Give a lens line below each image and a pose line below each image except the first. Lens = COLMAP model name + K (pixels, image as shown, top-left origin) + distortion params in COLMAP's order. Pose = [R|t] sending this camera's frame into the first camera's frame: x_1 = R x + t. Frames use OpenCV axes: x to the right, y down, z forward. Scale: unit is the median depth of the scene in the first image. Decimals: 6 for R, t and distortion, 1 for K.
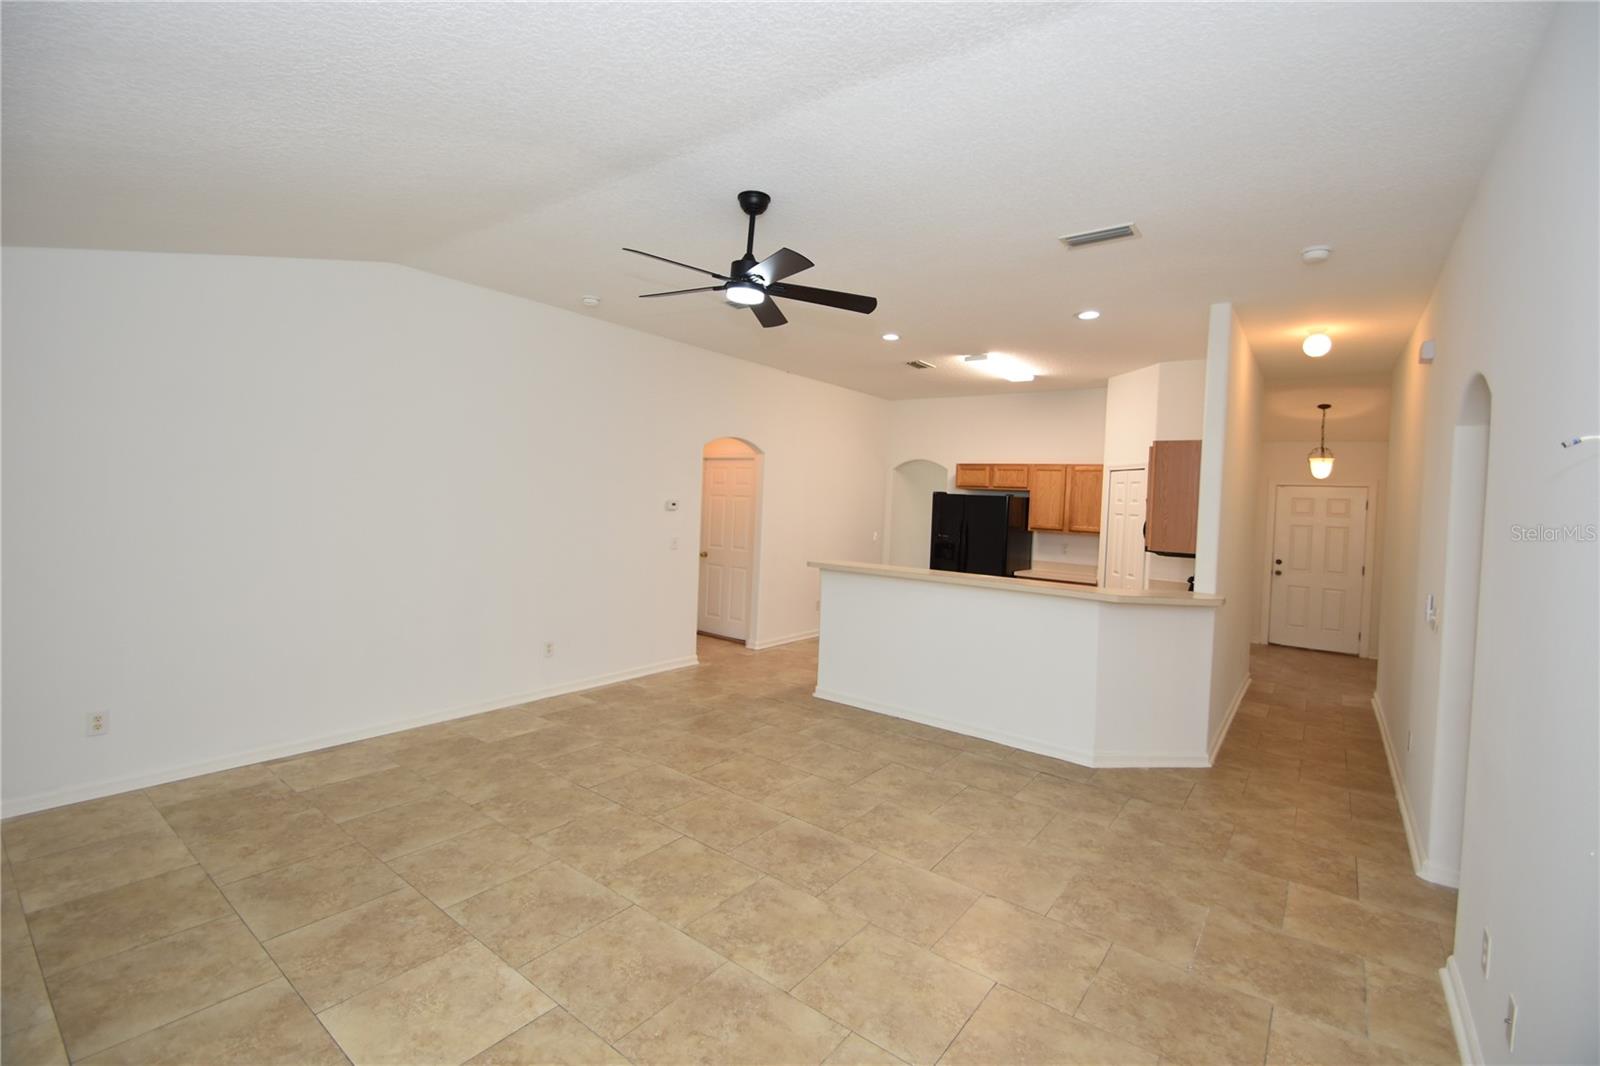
lens RADIAL K [[698.5, 0, 798.6], [0, 698.5, 507.4], [0, 0, 1]] dist [0.013659, -0.015870]
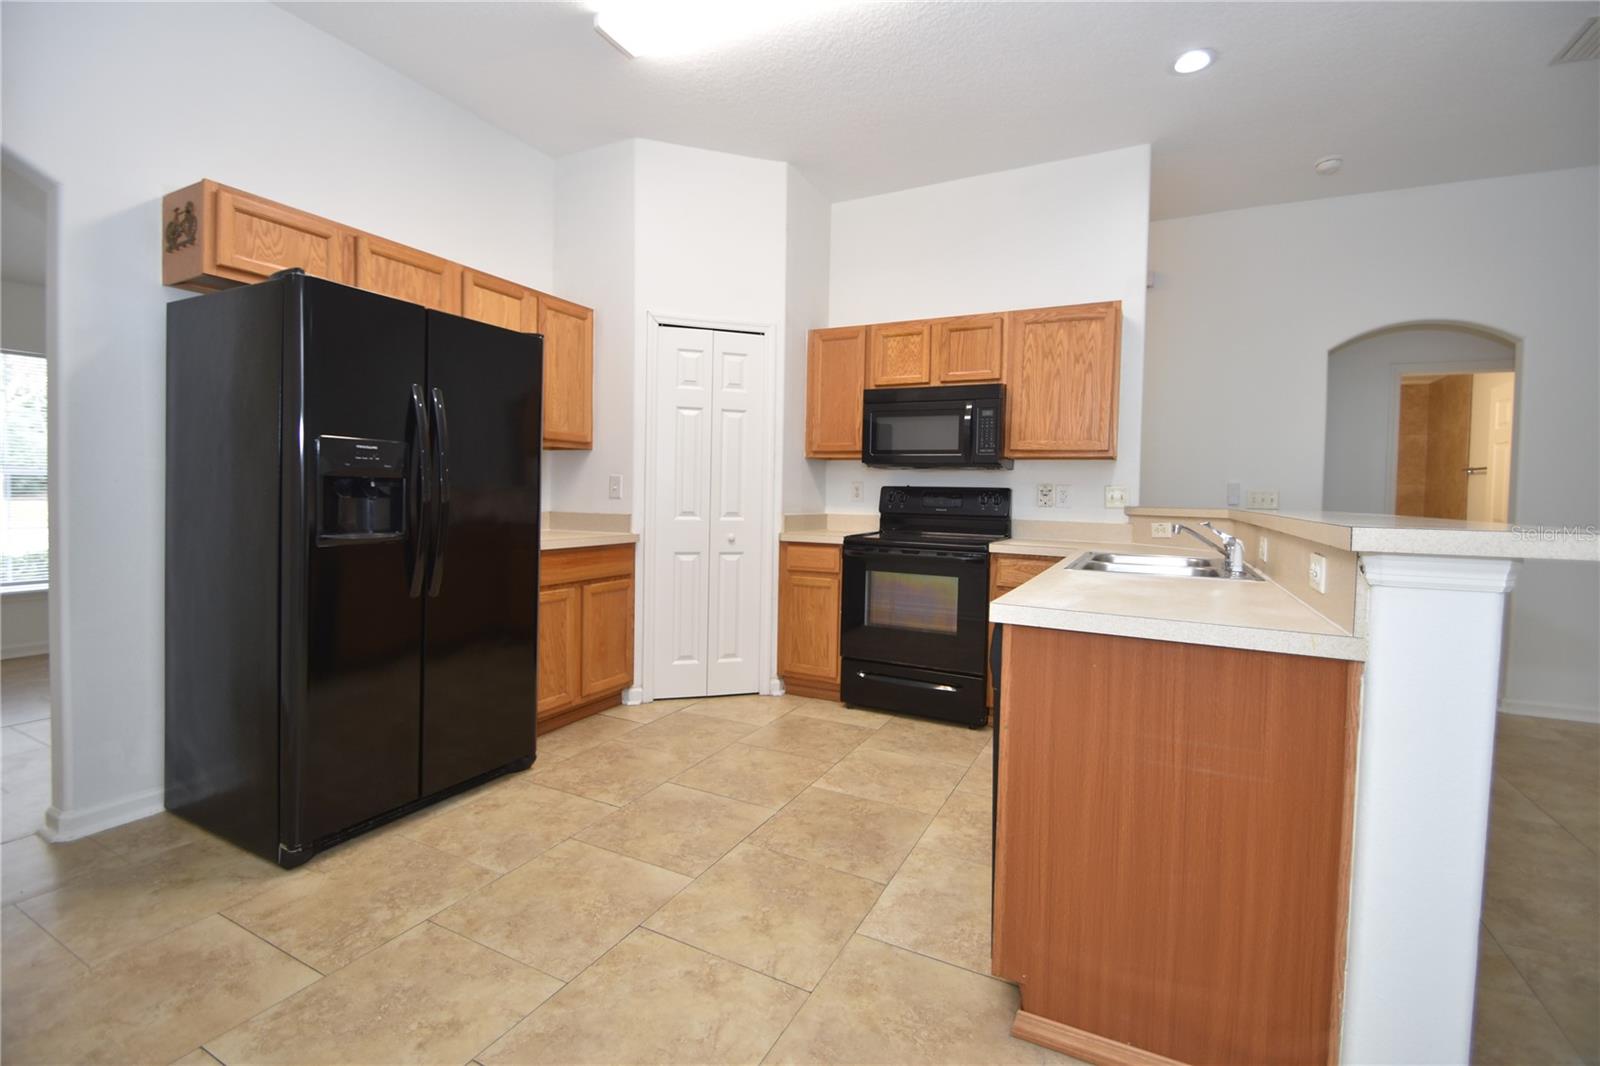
lens RADIAL K [[698.5, 0, 798.6], [0, 698.5, 507.4], [0, 0, 1]] dist [0.013659, -0.015870]
pose [[-0.174919, -0.067533, 0.982264, -0.133240], [-0.016065, 0.997708, 0.065734, 0.066051], [-0.984452, -0.004282, -0.175603, 1.333200]]
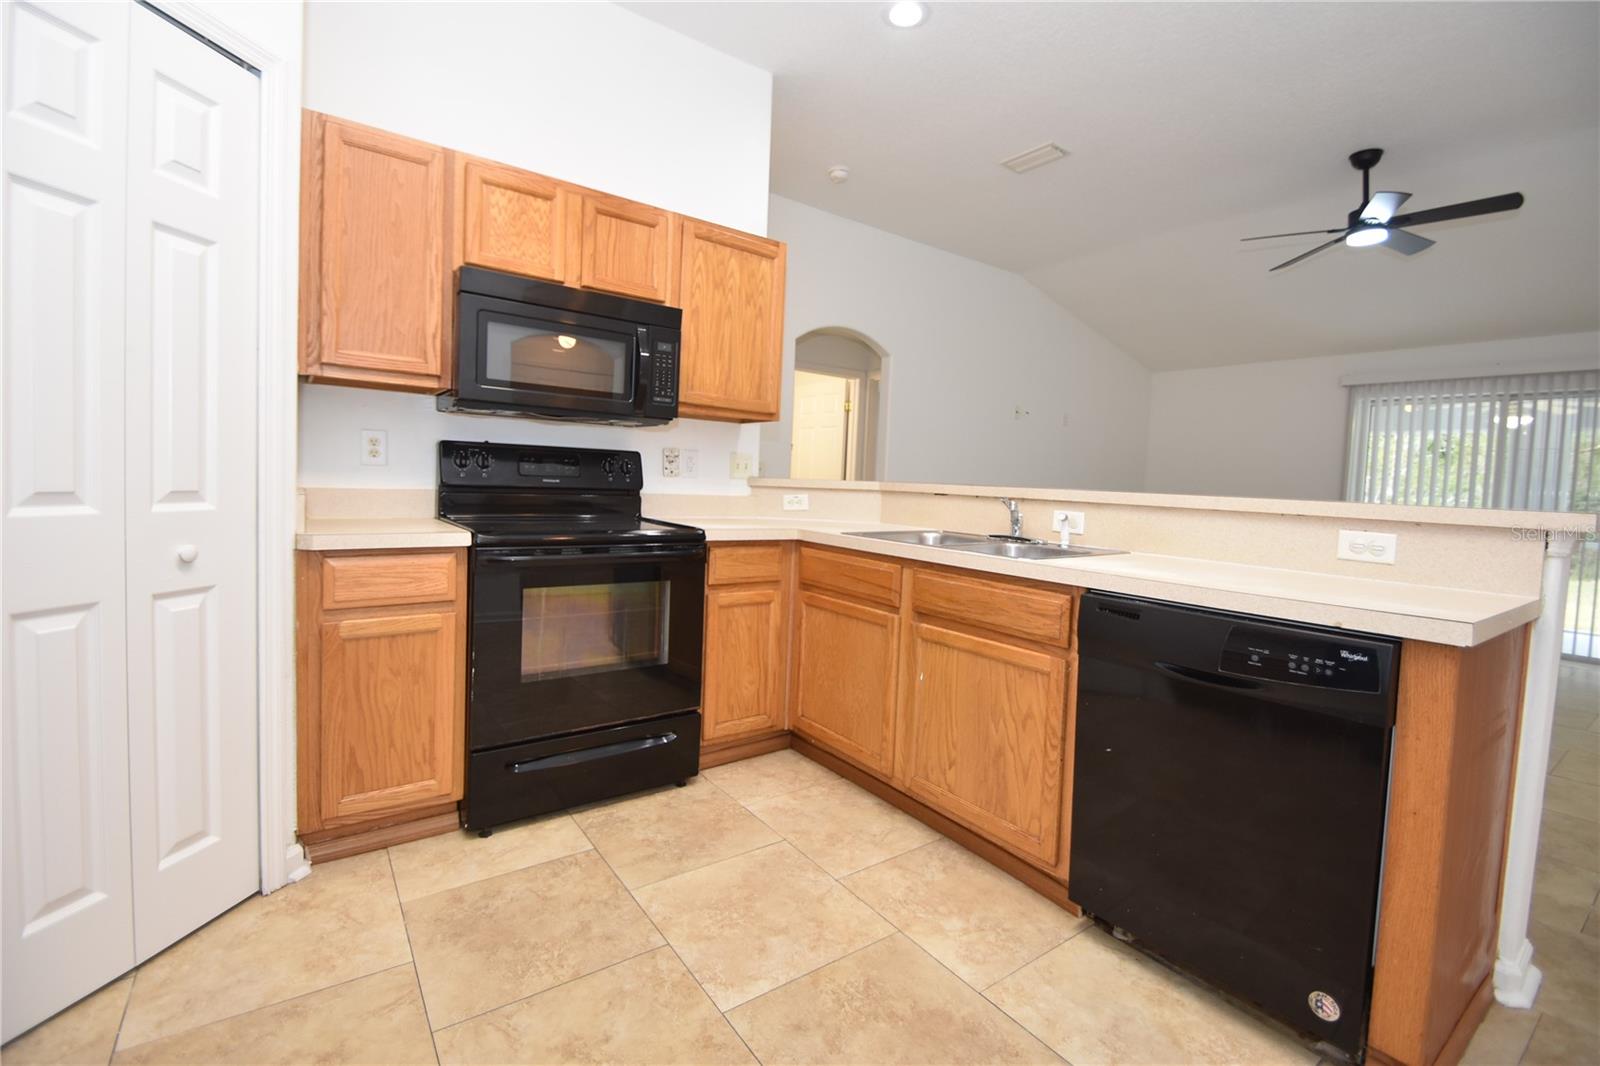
lens RADIAL K [[698.5, 0, 798.6], [0, 698.5, 507.4], [0, 0, 1]] dist [0.013659, -0.015870]
pose [[-0.951546, -0.095611, 0.292263, 0.270115], [-0.079087, 0.994555, 0.067870, 0.087340], [-0.297161, 0.041467, -0.953927, 1.477841]]
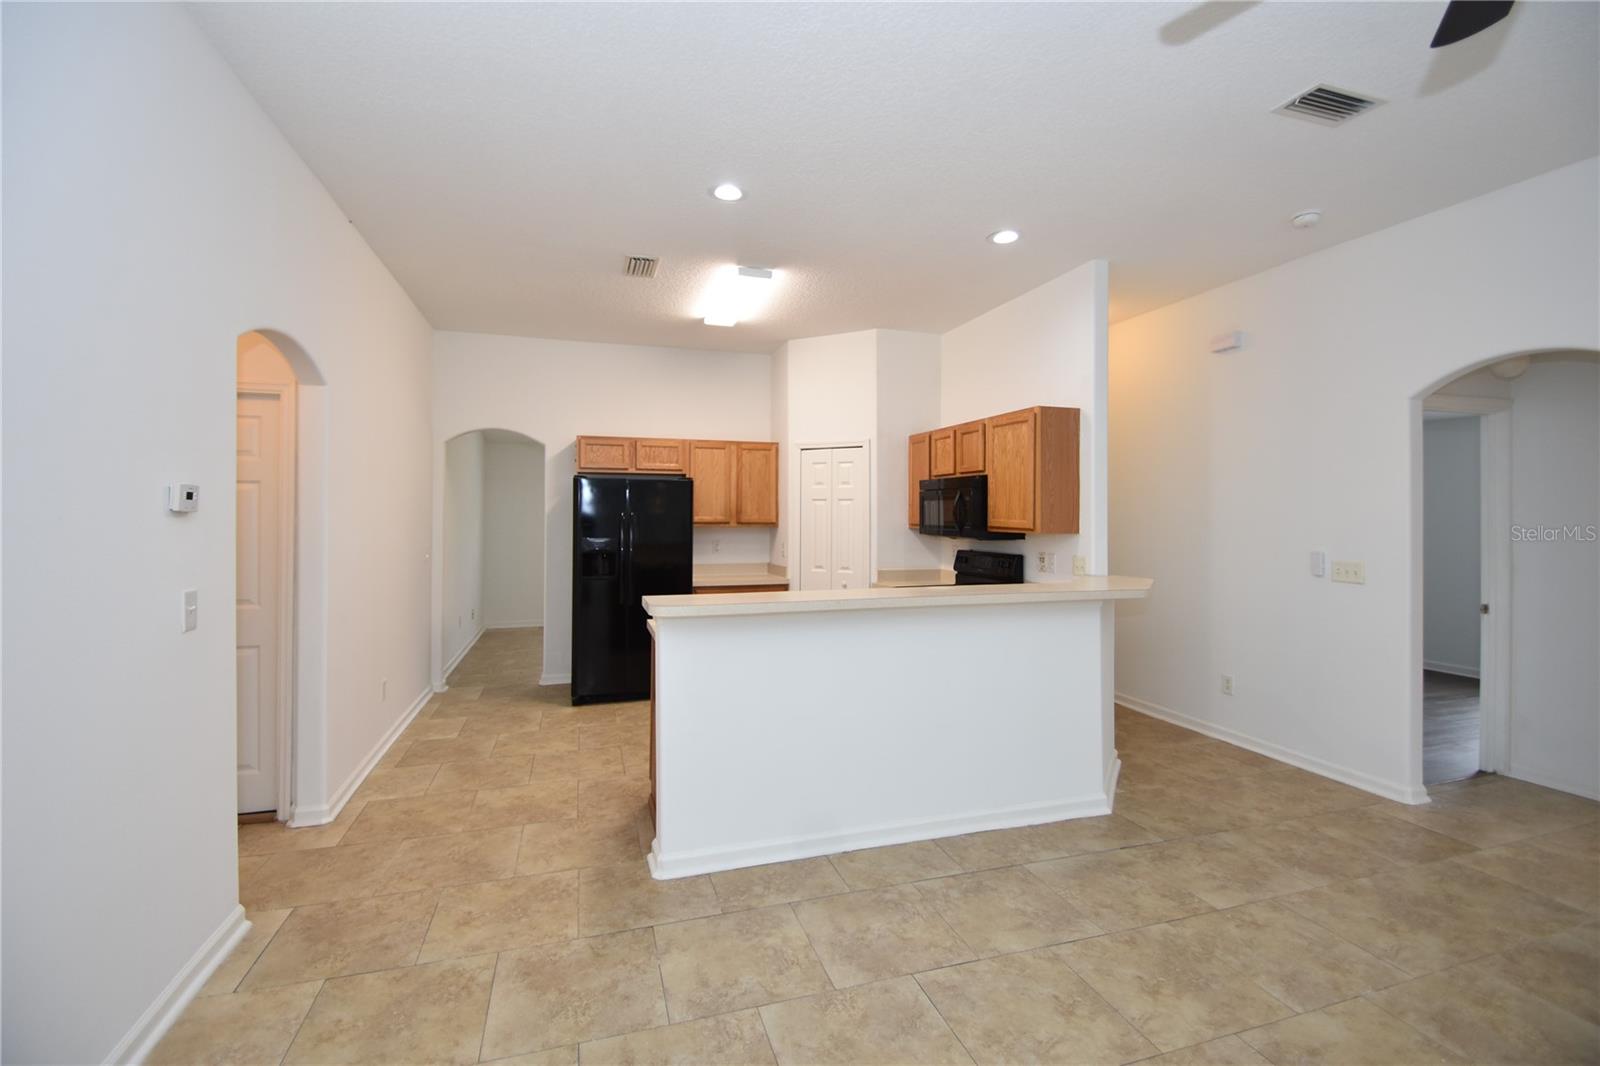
lens RADIAL K [[698.5, 0, 798.6], [0, 698.5, 507.4], [0, 0, 1]] dist [0.013659, -0.015870]
pose [[0.579846, -0.033008, 0.814057, -0.339334], [0.031771, 0.999335, 0.017891, 0.004223], [-0.814107, 0.015489, 0.580509, 0.686373]]
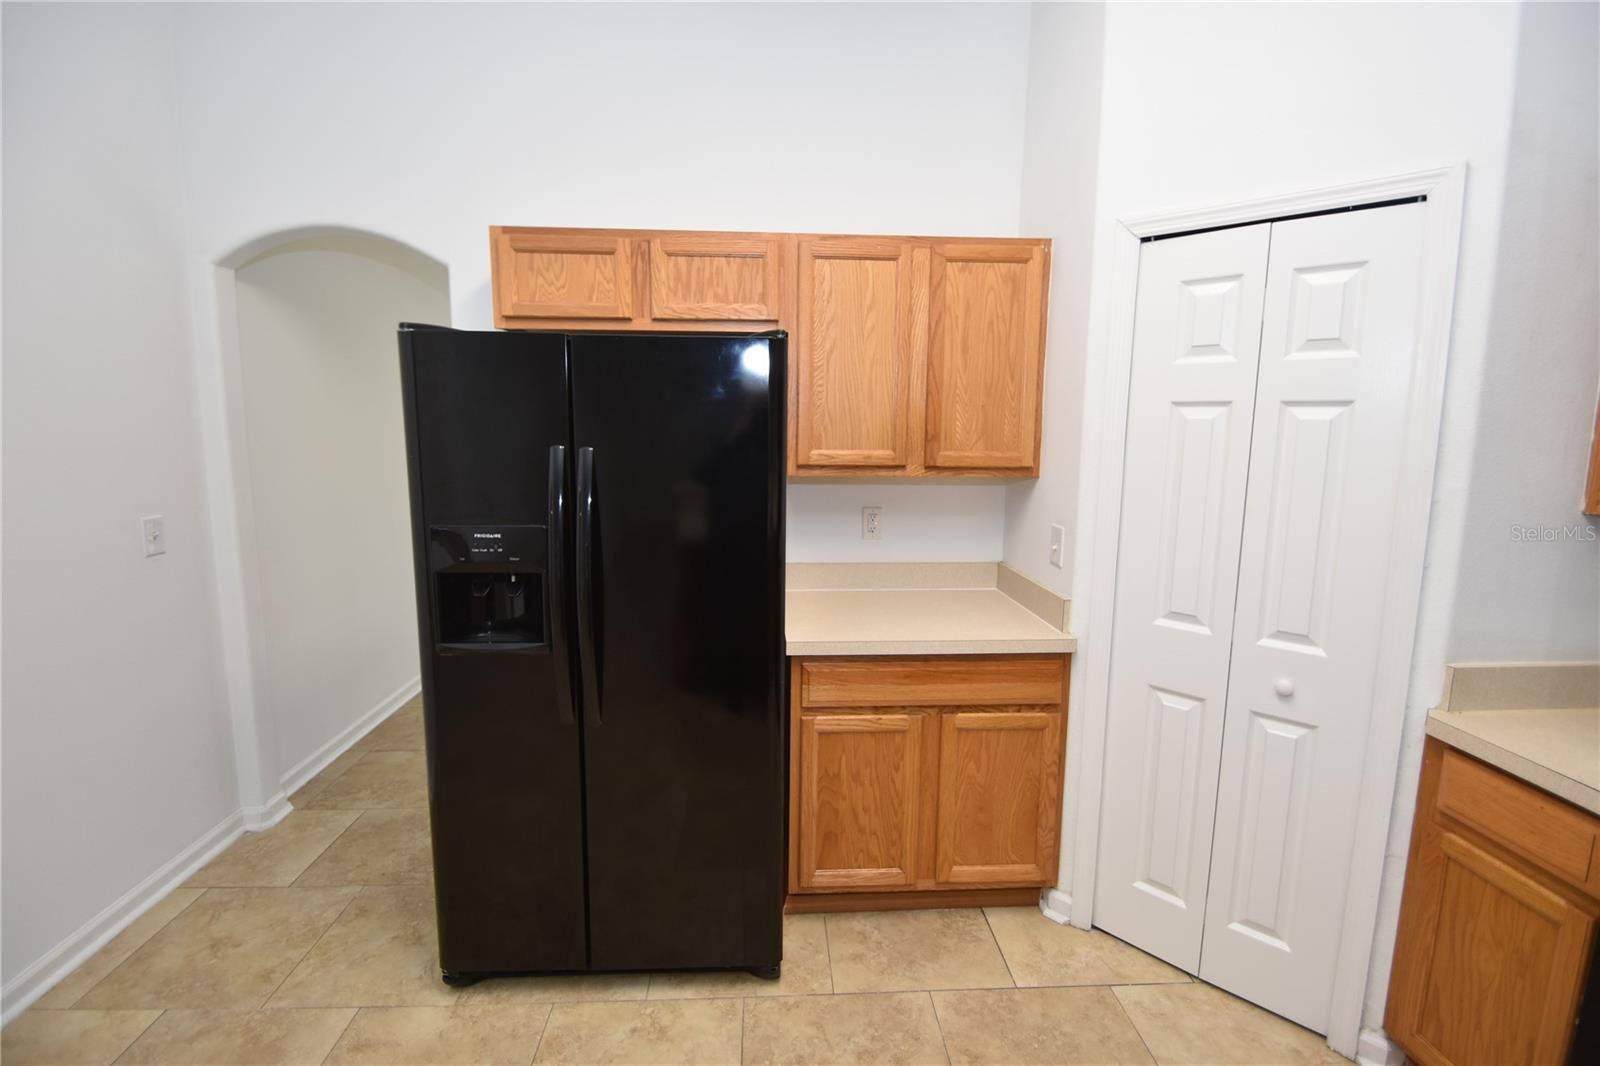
lens RADIAL K [[698.5, 0, 798.6], [0, 698.5, 507.4], [0, 0, 1]] dist [0.013659, -0.015870]
pose [[0.765510, -0.118838, 0.632355, 0.224299], [0.032536, 0.988688, 0.146416, 0.006530], [-0.642601, -0.091509, 0.760717, 1.176138]]
